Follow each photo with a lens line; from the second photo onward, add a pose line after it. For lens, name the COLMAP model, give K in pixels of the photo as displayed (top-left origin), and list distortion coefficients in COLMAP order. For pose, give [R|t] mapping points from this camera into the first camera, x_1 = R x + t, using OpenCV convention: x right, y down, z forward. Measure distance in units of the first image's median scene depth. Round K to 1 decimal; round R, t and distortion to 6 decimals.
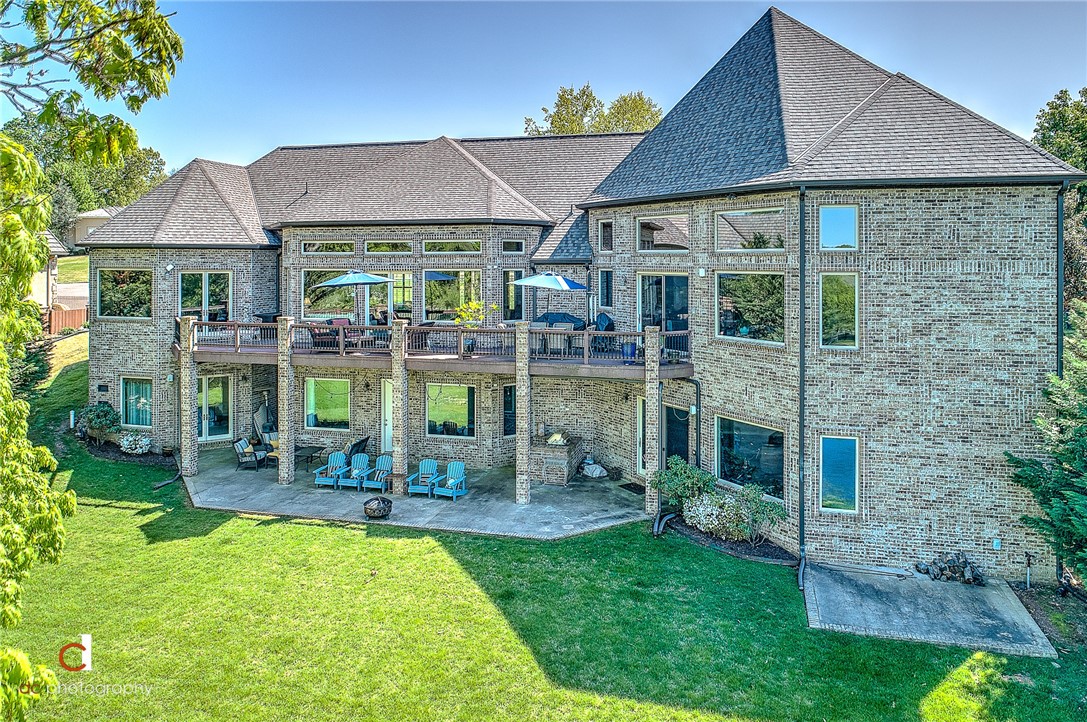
lens RADIAL K [[753.0, 0, 522.5], [0, 753.0, 266.9], [0, 0, 1]] dist [-0.006754, -0.003933]
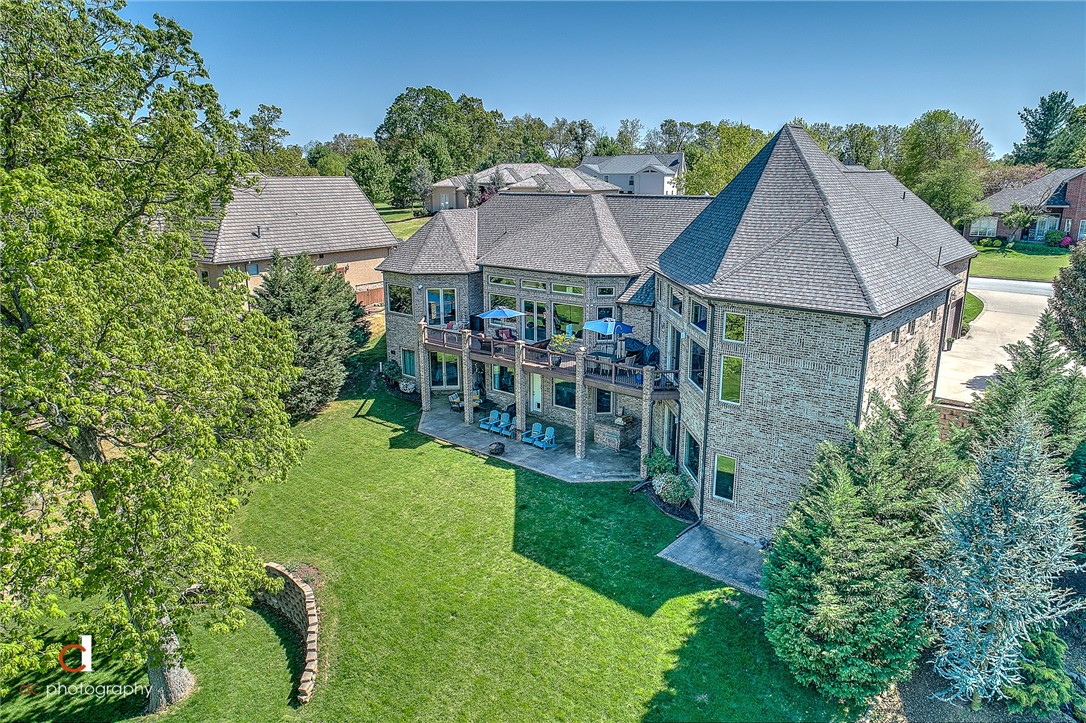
lens RADIAL K [[752.3, 0, 543.7], [0, 752.3, 363.6], [0, 0, 1]] dist [-0.006754, -0.003933]
pose [[0.892755, 0.110409, -0.436804, 0.678178], [0.004327, 0.967363, 0.253359, -0.333646], [0.450521, -0.228078, 0.863140, -0.456600]]
